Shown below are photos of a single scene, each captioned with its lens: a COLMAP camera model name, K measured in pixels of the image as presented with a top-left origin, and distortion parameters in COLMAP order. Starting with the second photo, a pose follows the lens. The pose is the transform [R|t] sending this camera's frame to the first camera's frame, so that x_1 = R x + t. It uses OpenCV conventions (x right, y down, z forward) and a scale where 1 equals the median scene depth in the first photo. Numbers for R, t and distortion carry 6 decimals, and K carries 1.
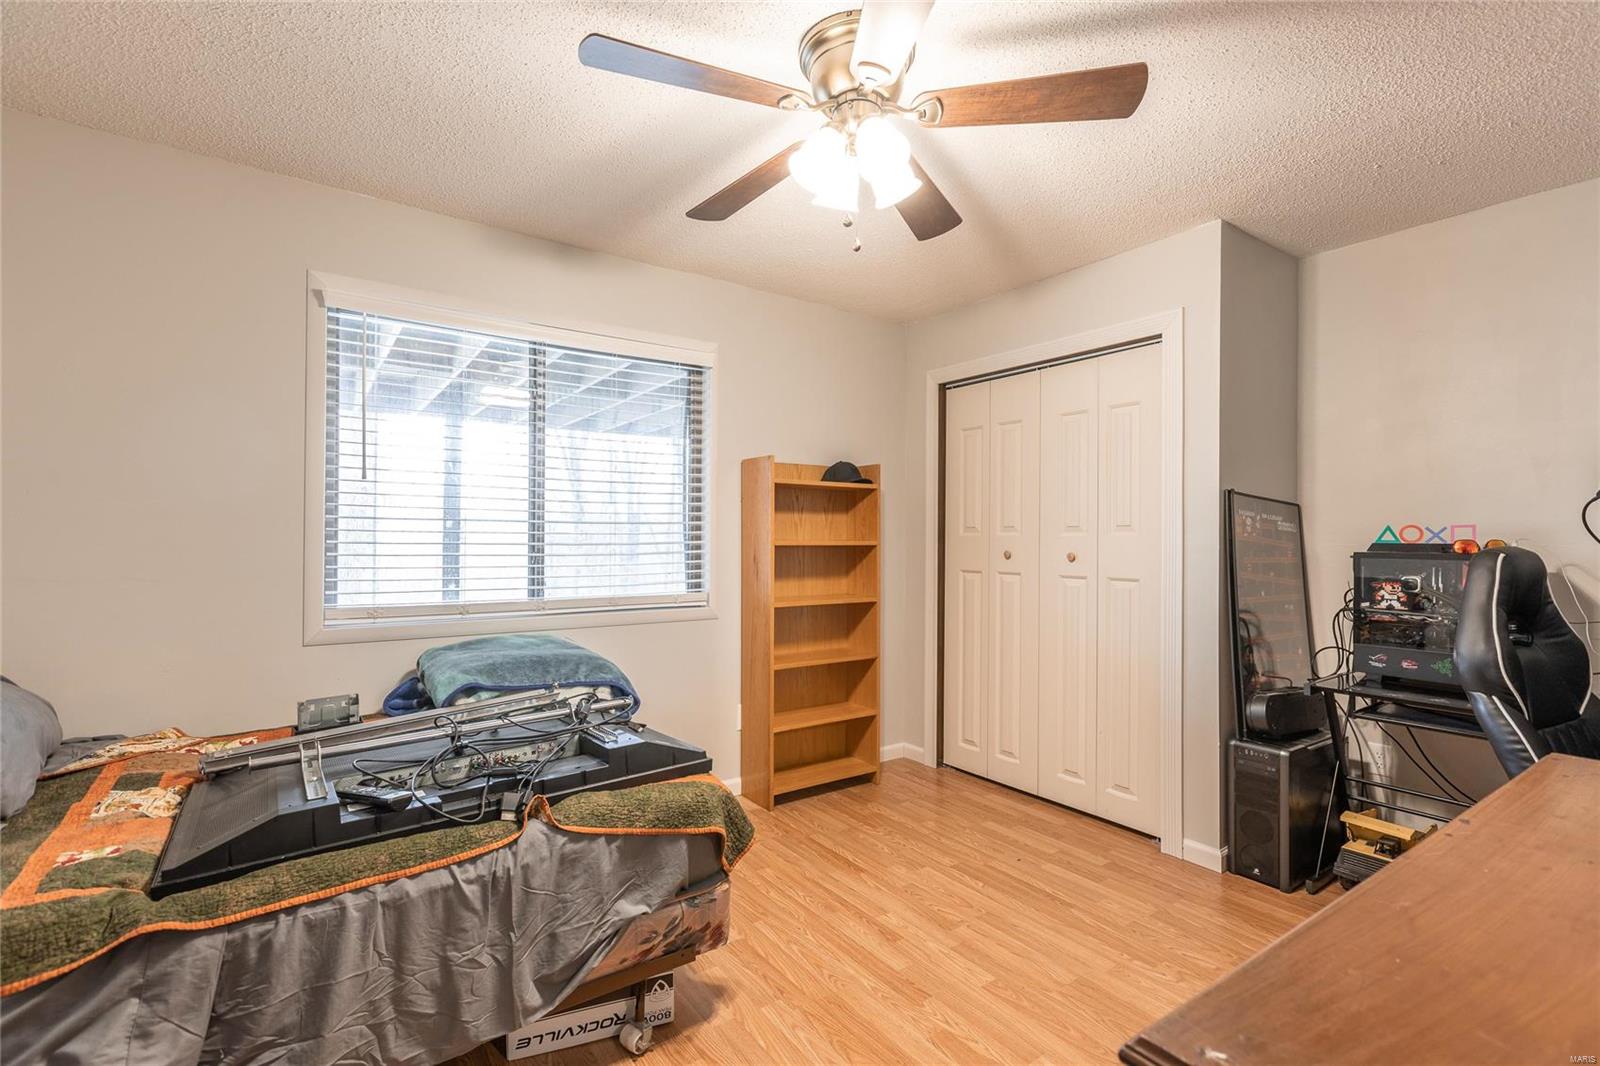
lens RADIAL K [[729.9, 0, 797.7], [0, 729.9, 531.4], [0, 0, 1]] dist [0.008491, 0.000552]
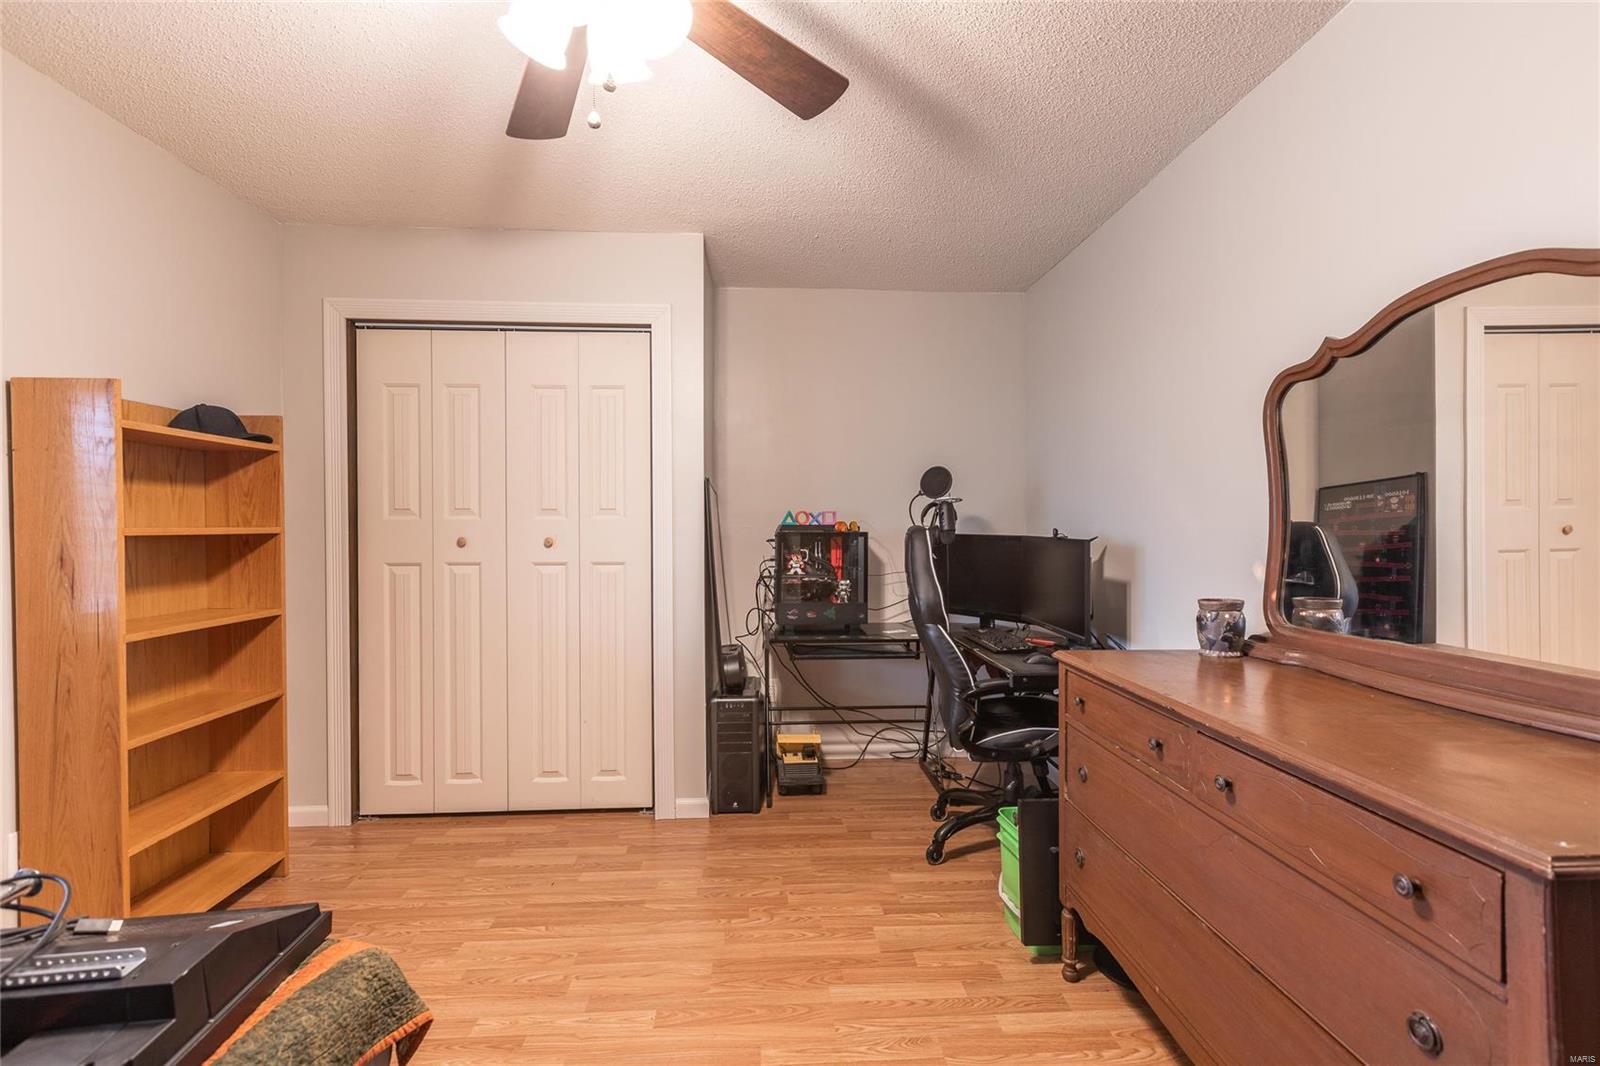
lens RADIAL K [[729.9, 0, 797.6], [0, 729.9, 532.1], [0, 0, 1]] dist [0.008491, 0.000552]
pose [[0.527549, -0.014267, 0.849405, -0.245884], [-0.003393, 0.999816, 0.018900, 0.003225], [-0.849518, -0.012853, 0.527403, 0.240894]]
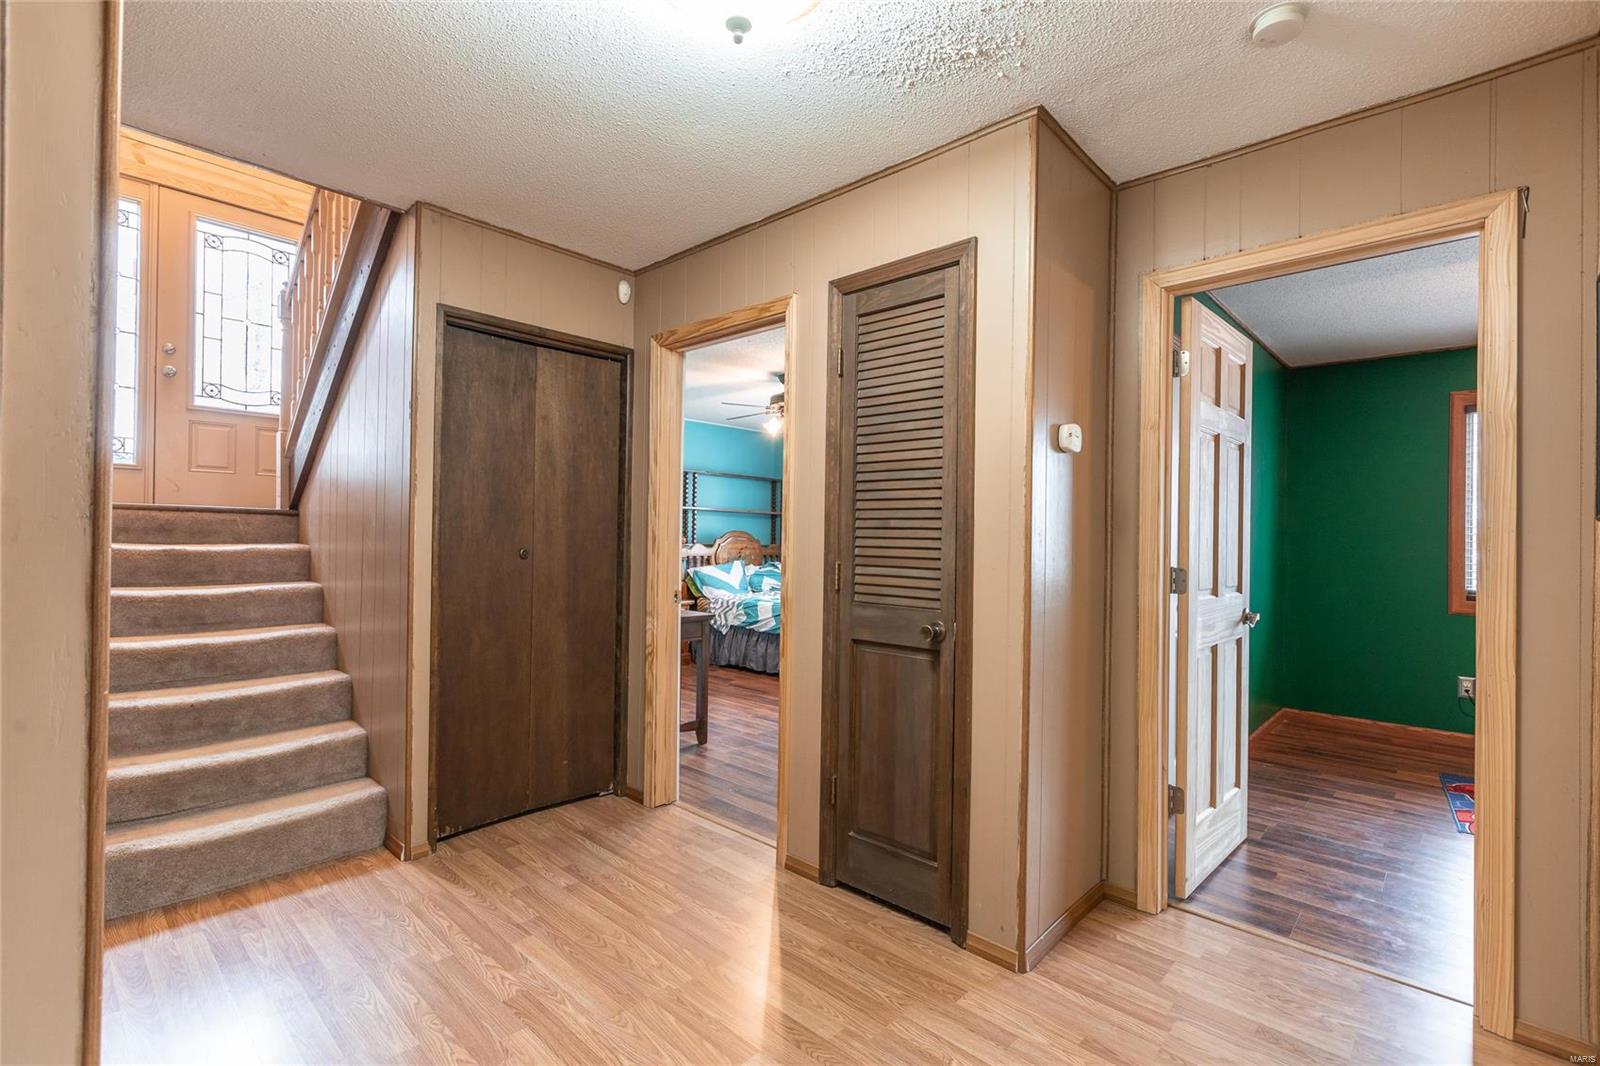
lens RADIAL K [[729.9, 0, 799.3], [0, 729.9, 536.4], [0, 0, 1]] dist [0.008491, 0.000552]
pose [[-0.977801, -0.016598, -0.208876, 0.423660], [-0.013706, 0.999789, -0.015288, 0.016067], [0.209085, -0.012086, -0.977823, 1.182778]]
